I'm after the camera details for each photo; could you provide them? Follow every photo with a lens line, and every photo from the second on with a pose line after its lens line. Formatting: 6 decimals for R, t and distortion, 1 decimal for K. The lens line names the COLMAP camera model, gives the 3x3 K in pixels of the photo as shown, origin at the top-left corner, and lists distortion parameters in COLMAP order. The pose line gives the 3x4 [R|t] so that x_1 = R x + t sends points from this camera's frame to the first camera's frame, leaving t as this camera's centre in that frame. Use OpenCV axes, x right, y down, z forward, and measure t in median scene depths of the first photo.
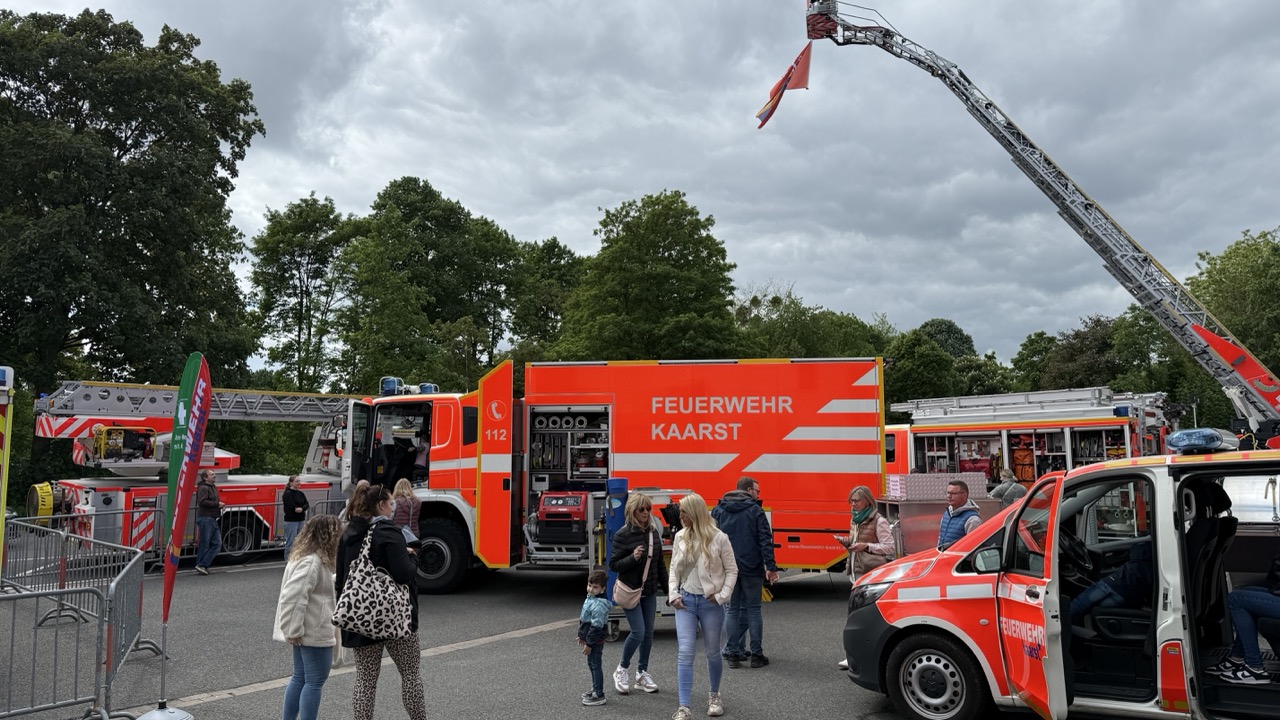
lens RADIAL K [[900.5, 0, 635.2], [0, 900.5, 376.9], [0, 0, 1]] dist [0.011678, -0.018089]
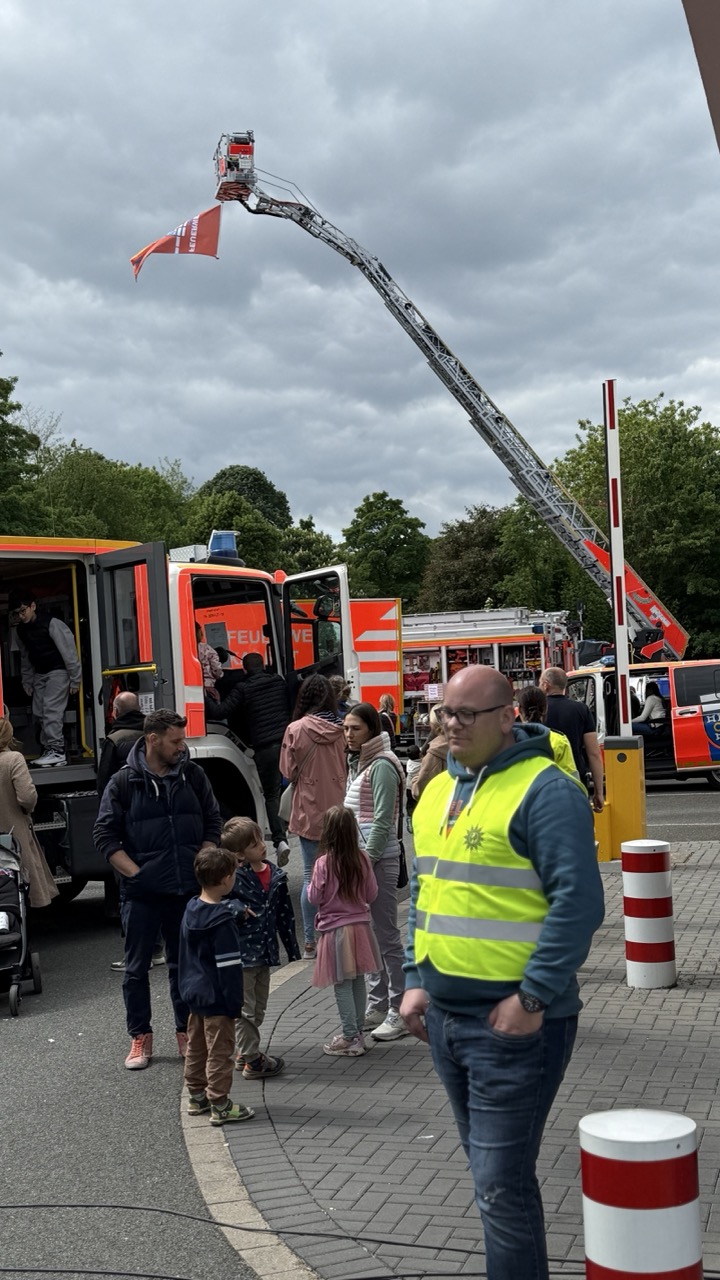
lens RADIAL K [[1781.3, 0, 359.9], [0, 1781.3, 640.6], [0, 0, 1]] dist [0.114070, 0.000000]
pose [[0.899509, -0.021072, 0.436395, -0.495826], [-0.008595, 0.997789, 0.065896, -0.070810], [-0.436819, -0.063025, 0.897339, -0.713018]]
